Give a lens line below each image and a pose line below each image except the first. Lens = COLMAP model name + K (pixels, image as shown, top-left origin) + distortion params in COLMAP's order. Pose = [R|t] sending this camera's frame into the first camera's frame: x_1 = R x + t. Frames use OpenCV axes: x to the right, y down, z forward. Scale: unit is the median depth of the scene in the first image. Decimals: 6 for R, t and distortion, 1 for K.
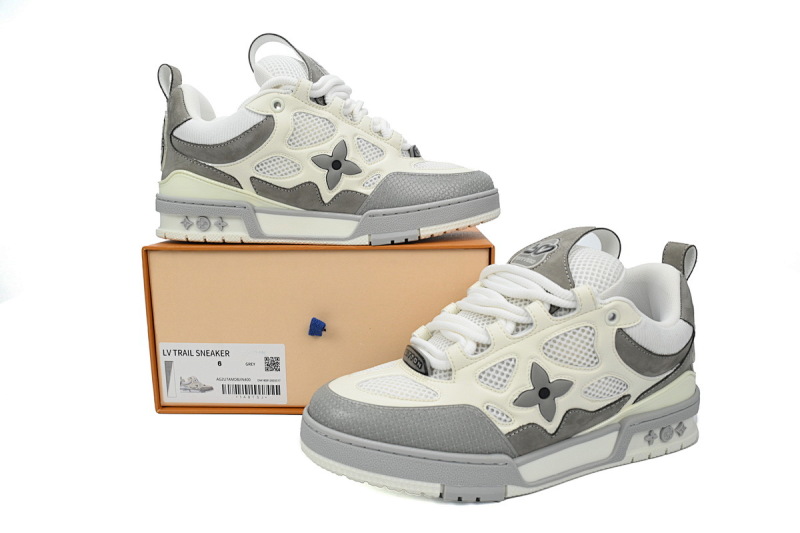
lens RADIAL K [[585.8, 0, 400.0], [0, 585.8, 266.5], [0, 0, 1]] dist [-0.002819, -0.000448]
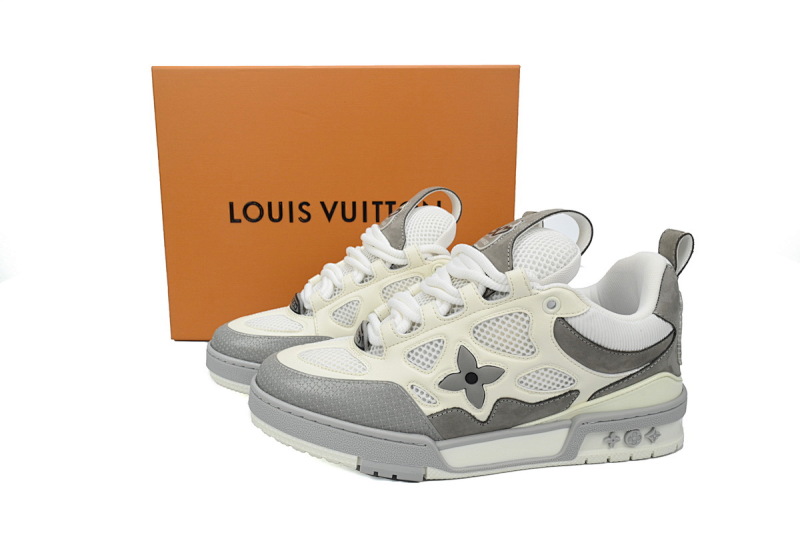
lens RADIAL K [[585.8, 0, 400.0], [0, 585.8, 266.5], [0, 0, 1]] dist [-0.002819, -0.000448]
pose [[0.970367, 0.051657, -0.236049, 0.348539], [-0.045625, 0.998479, 0.030951, 0.007797], [0.237289, -0.019264, 0.971248, 0.037163]]
